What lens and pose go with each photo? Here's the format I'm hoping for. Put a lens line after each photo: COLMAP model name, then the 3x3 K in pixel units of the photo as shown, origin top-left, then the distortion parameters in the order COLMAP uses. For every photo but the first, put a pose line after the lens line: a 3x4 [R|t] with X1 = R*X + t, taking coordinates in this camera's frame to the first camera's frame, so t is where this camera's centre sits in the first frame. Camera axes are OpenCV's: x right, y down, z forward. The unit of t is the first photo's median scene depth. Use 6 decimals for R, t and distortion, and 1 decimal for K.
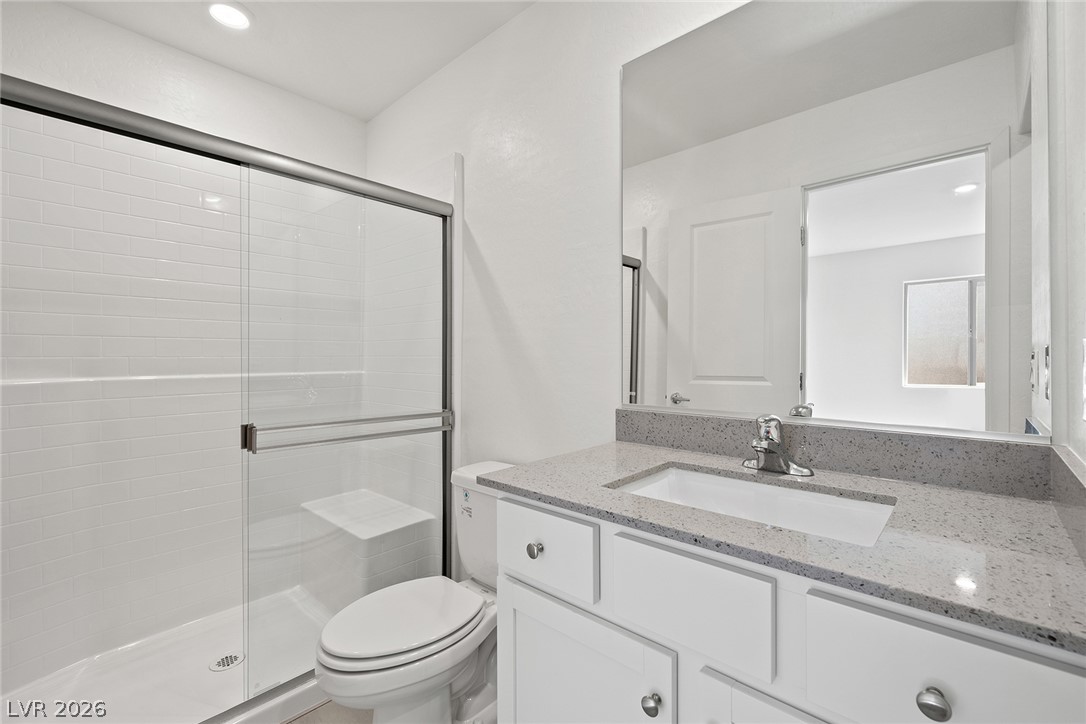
lens RADIAL K [[466.4, 0, 542.5], [0, 466.4, 356.2], [0, 0, 1]] dist [-0.002024, -0.000179]
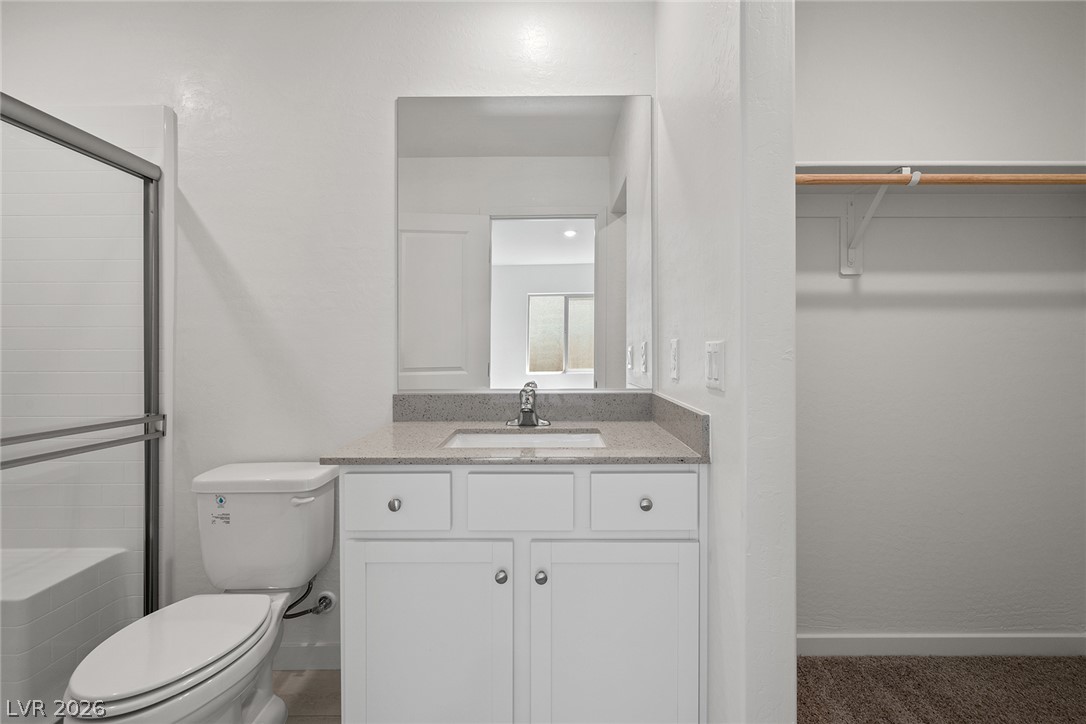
lens RADIAL K [[466.4, 0, 548.1], [0, 466.4, 356.7], [0, 0, 1]] dist [-0.002024, -0.000179]
pose [[0.749876, -0.009503, 0.661510, -0.227041], [0.001604, 0.999920, 0.012547, 0.004494], [-0.661577, -0.008348, 0.749831, -0.081373]]
